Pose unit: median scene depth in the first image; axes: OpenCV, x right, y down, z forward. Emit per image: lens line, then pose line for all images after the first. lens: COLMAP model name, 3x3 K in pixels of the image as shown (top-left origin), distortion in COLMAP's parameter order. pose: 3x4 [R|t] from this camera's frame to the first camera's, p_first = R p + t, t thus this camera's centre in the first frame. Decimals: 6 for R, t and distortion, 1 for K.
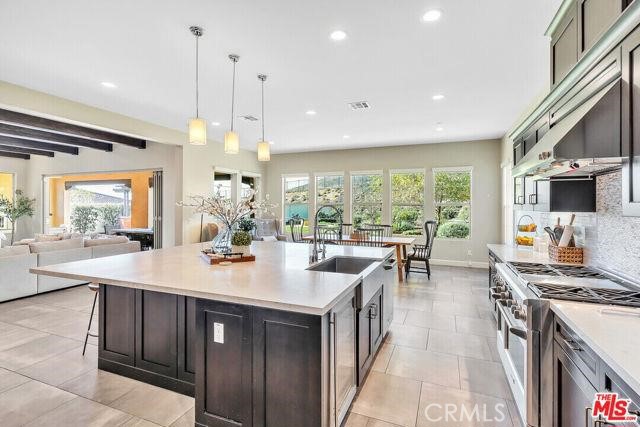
lens RADIAL K [[324.1, 0, 314.8], [0, 324.1, 206.8], [0, 0, 1]] dist [0.013103, 0.001335]
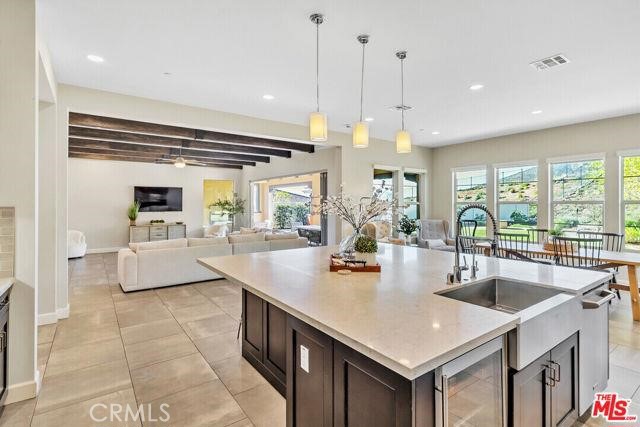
lens RADIAL K [[324.1, 0, 313.7], [0, 324.1, 204.7], [0, 0, 1]] dist [0.013103, 0.001335]
pose [[0.851003, -0.002557, -0.525154, 0.047174], [0.001534, 0.999996, -0.002382, -0.002470], [0.525158, 0.001222, 0.851004, 0.082657]]
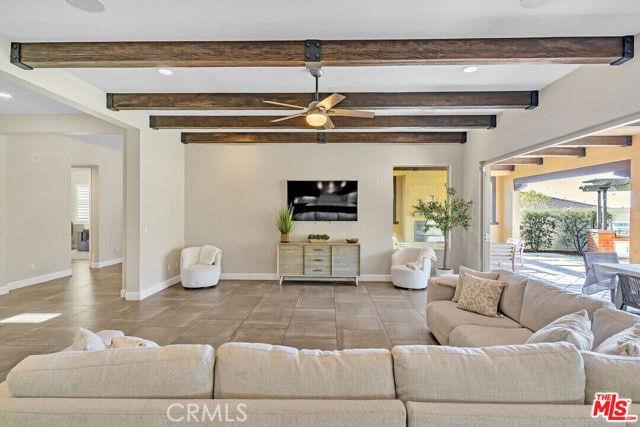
lens RADIAL K [[324.1, 0, 331.4], [0, 324.1, 211.8], [0, 0, 1]] dist [0.013103, 0.001335]
pose [[0.397021, 0.001622, -0.917808, -0.482747], [-0.006212, 0.999980, -0.000921, -0.000639], [0.917789, 0.006067, 0.397023, 0.632193]]
